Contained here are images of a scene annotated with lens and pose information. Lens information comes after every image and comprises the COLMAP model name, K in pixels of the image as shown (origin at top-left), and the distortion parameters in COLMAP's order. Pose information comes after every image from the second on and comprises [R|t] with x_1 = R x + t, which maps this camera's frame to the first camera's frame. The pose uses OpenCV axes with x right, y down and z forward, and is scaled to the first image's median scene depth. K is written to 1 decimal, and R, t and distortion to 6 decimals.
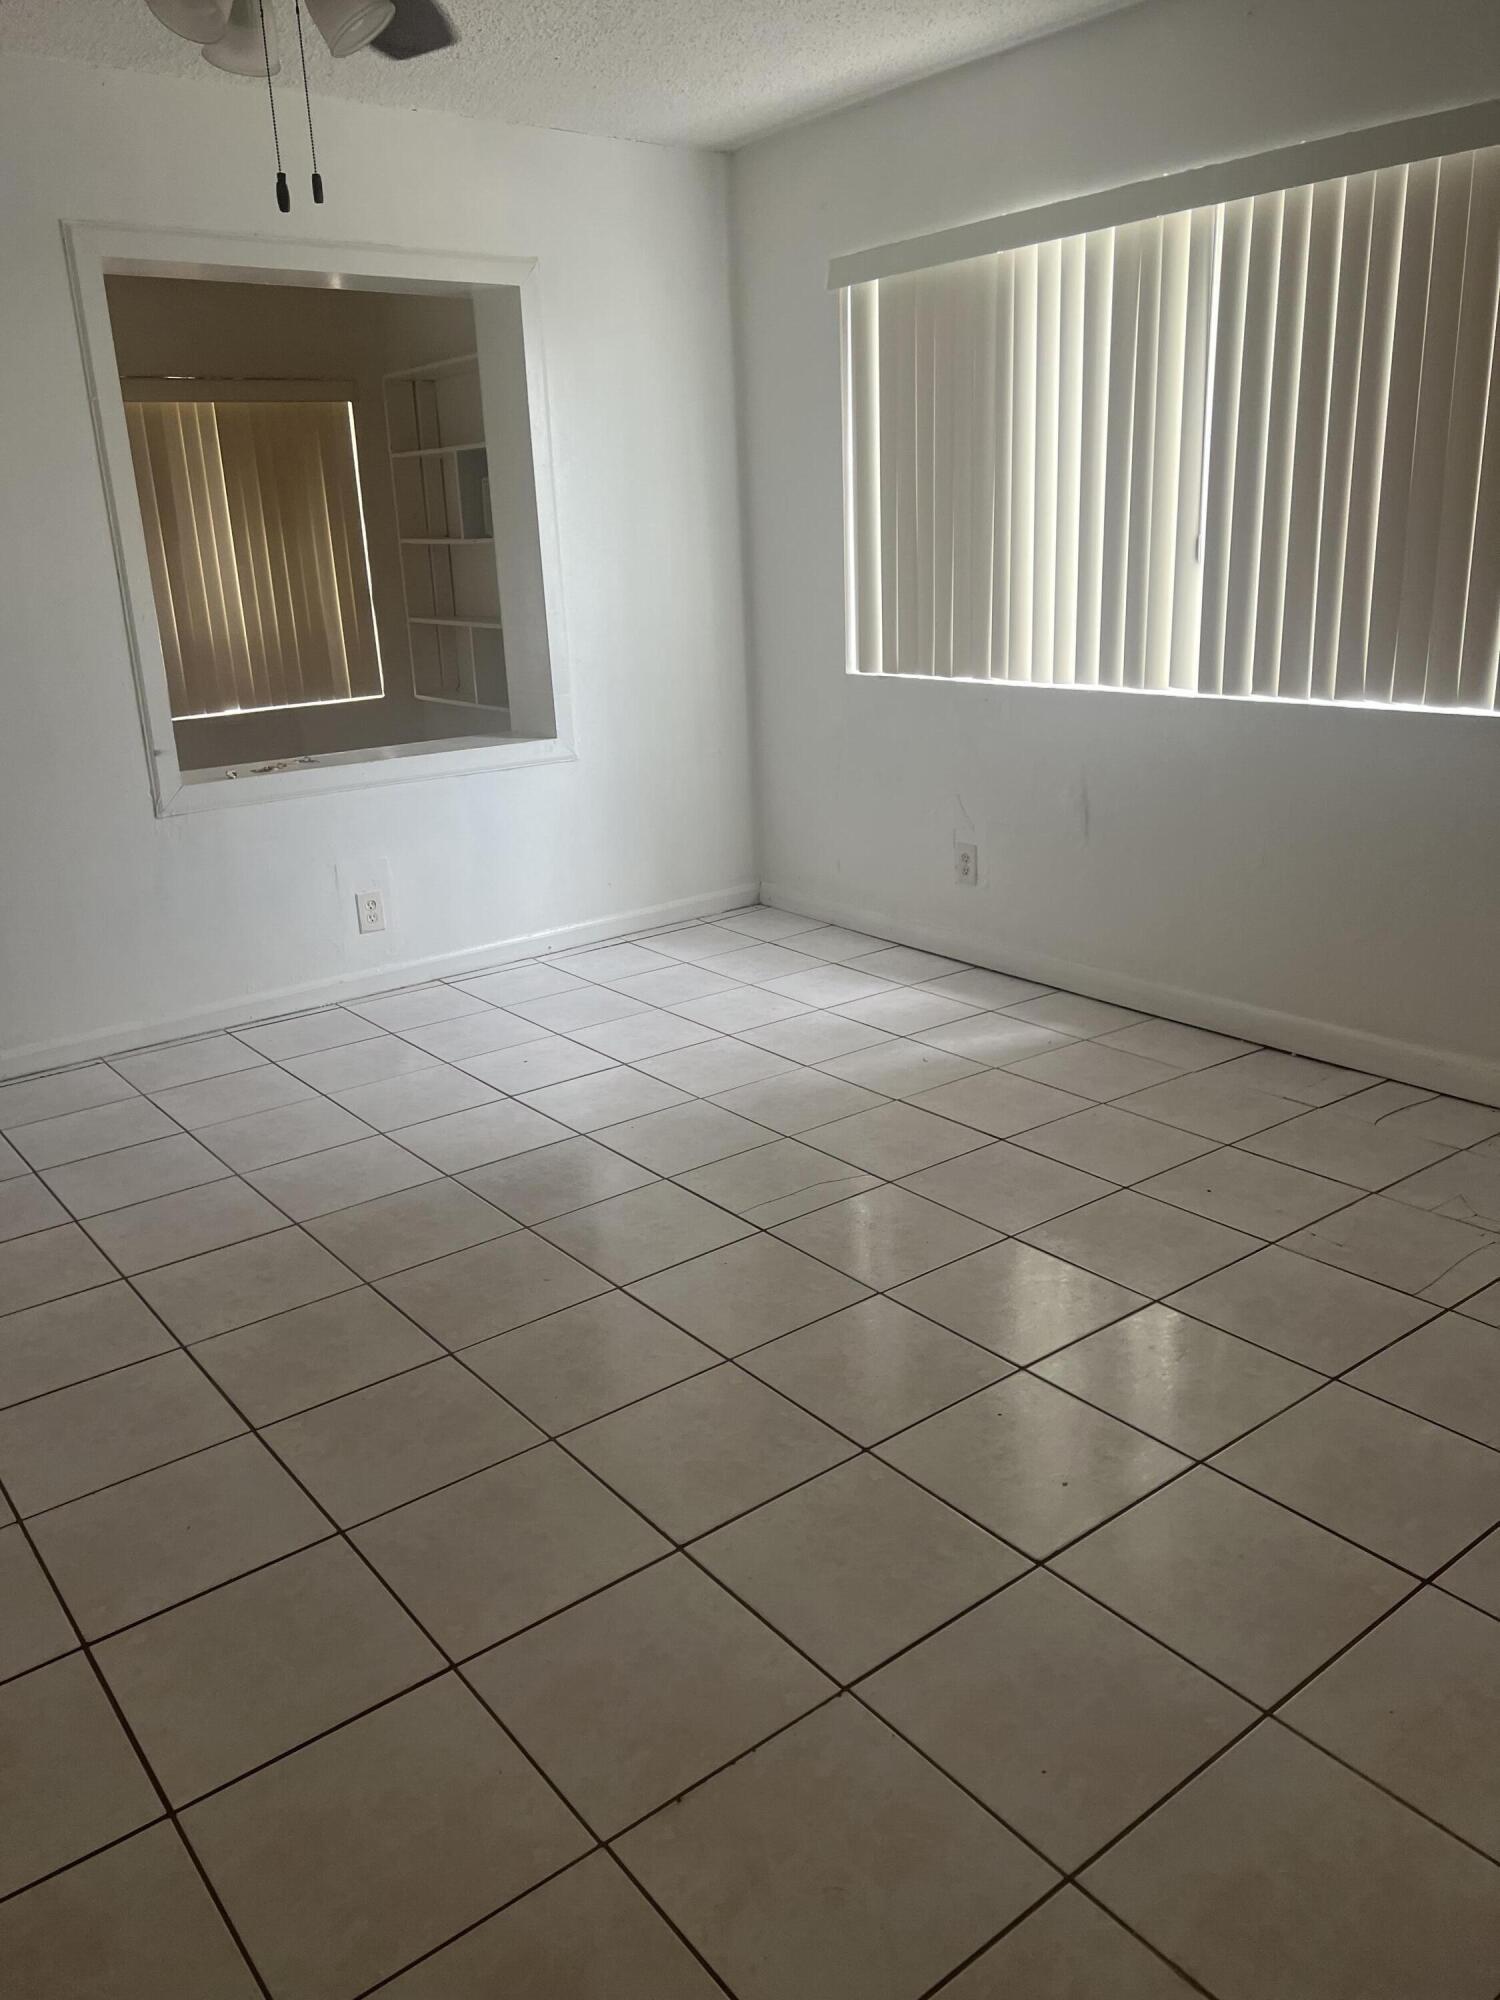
lens RADIAL K [[1538.7, 0, 737.9], [0, 1538.7, 997.4], [0, 0, 1]] dist [0.039446, -0.037878]
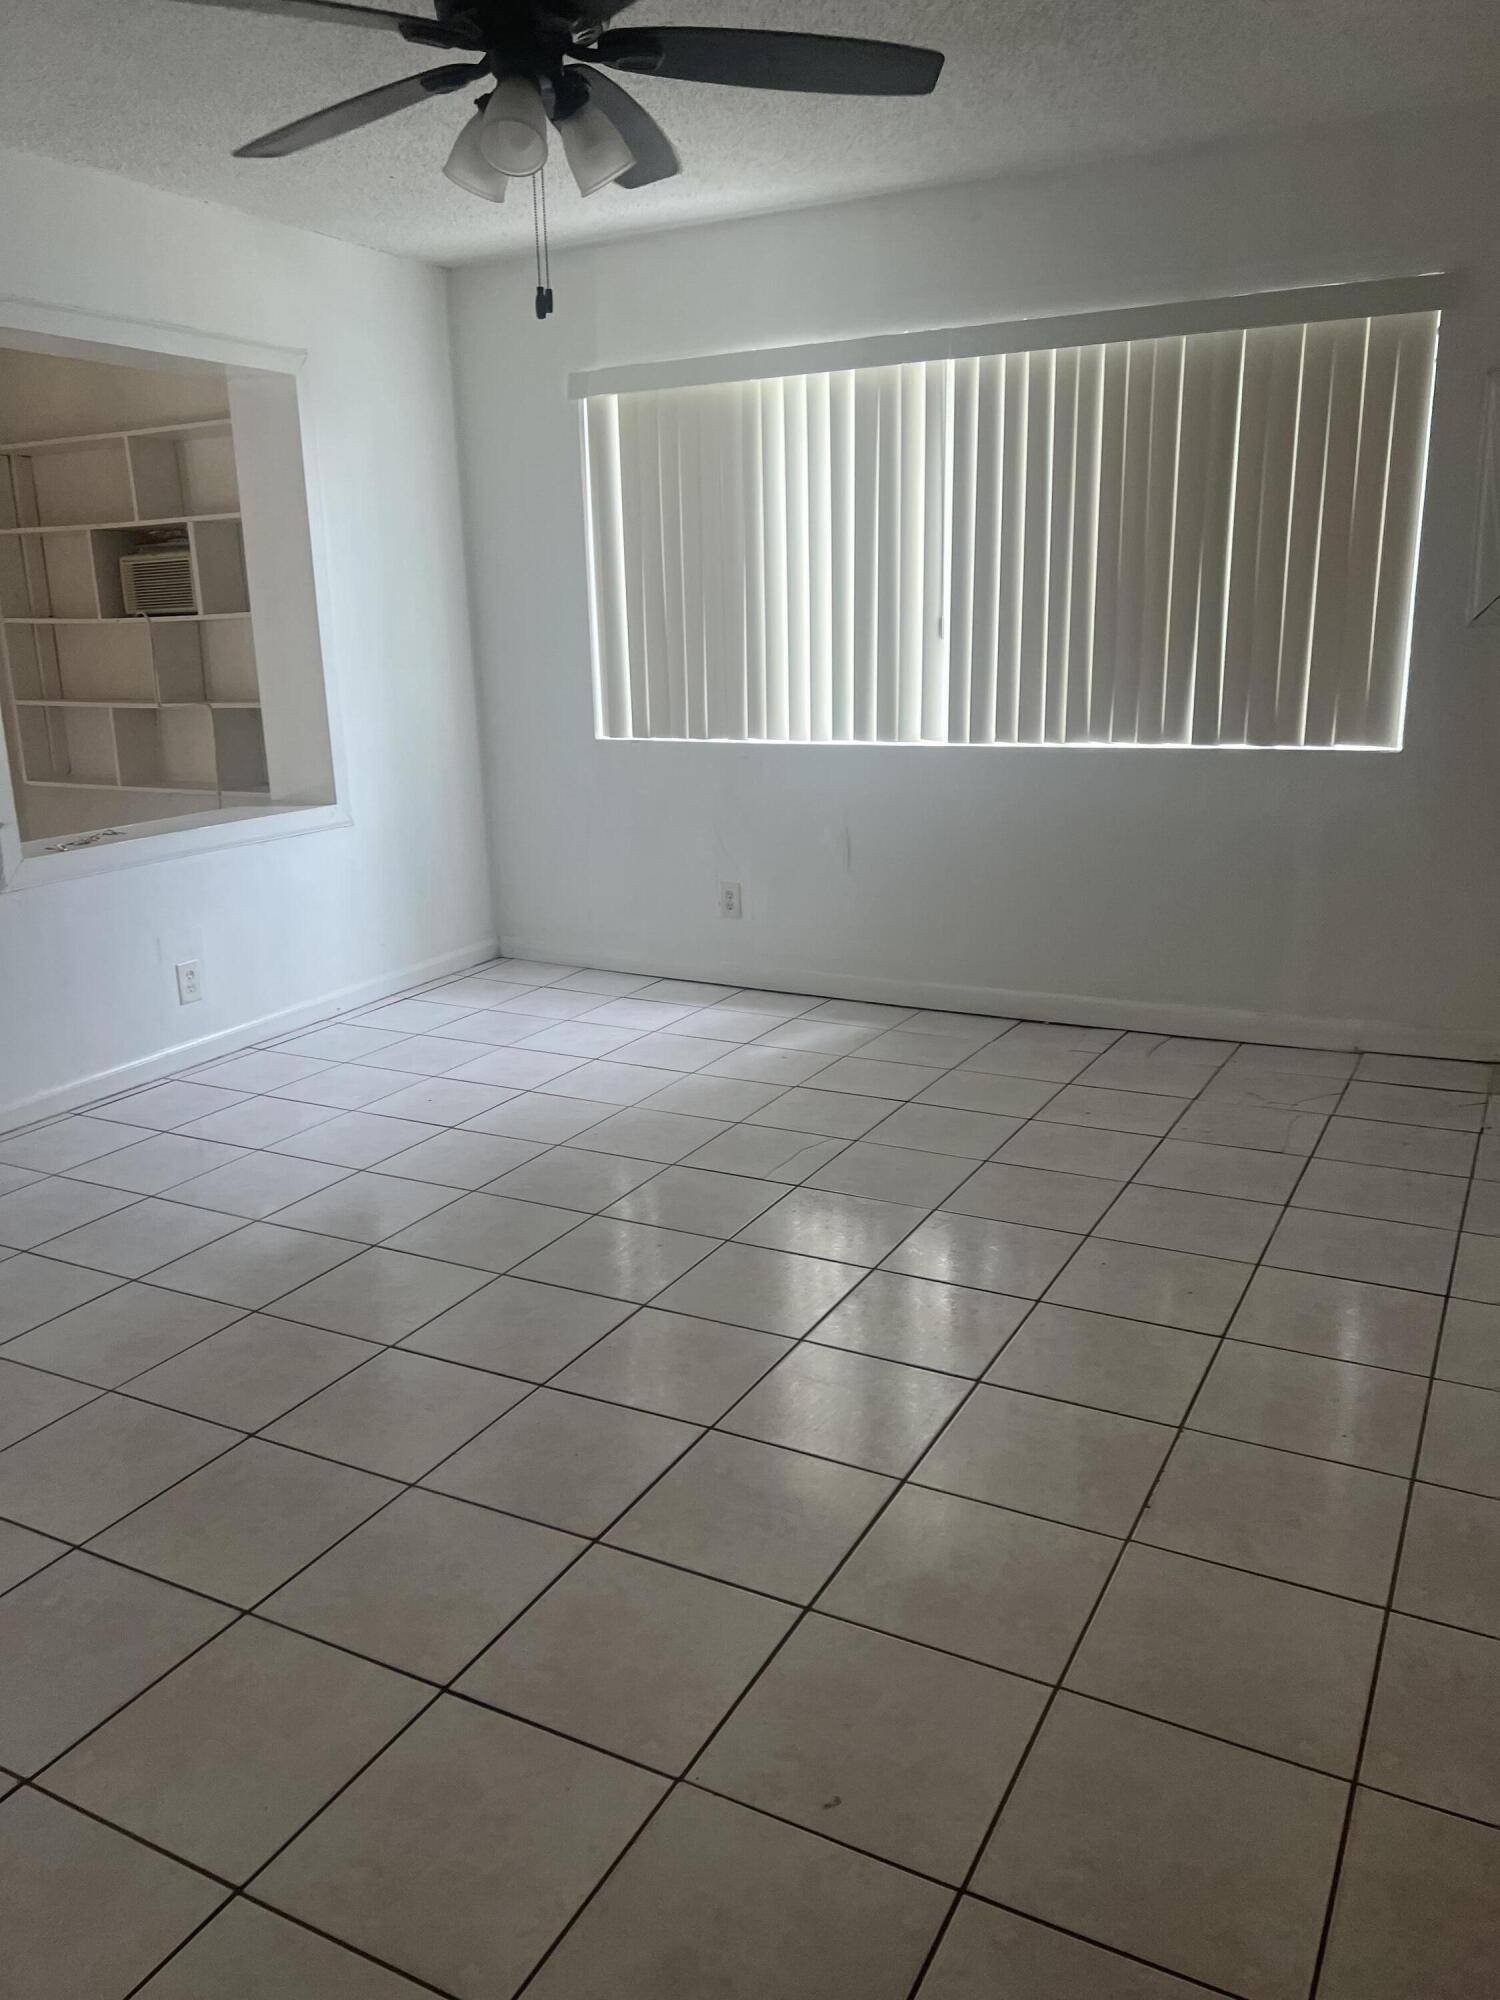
lens RADIAL K [[1538.7, 0, 729.9], [0, 1538.7, 1019.9], [0, 0, 1]] dist [0.039446, -0.037878]
pose [[0.912203, -0.089107, 0.399932, -0.331579], [0.108925, 0.993682, -0.027049, 0.034578], [-0.394995, 0.068237, 0.916146, -0.046793]]
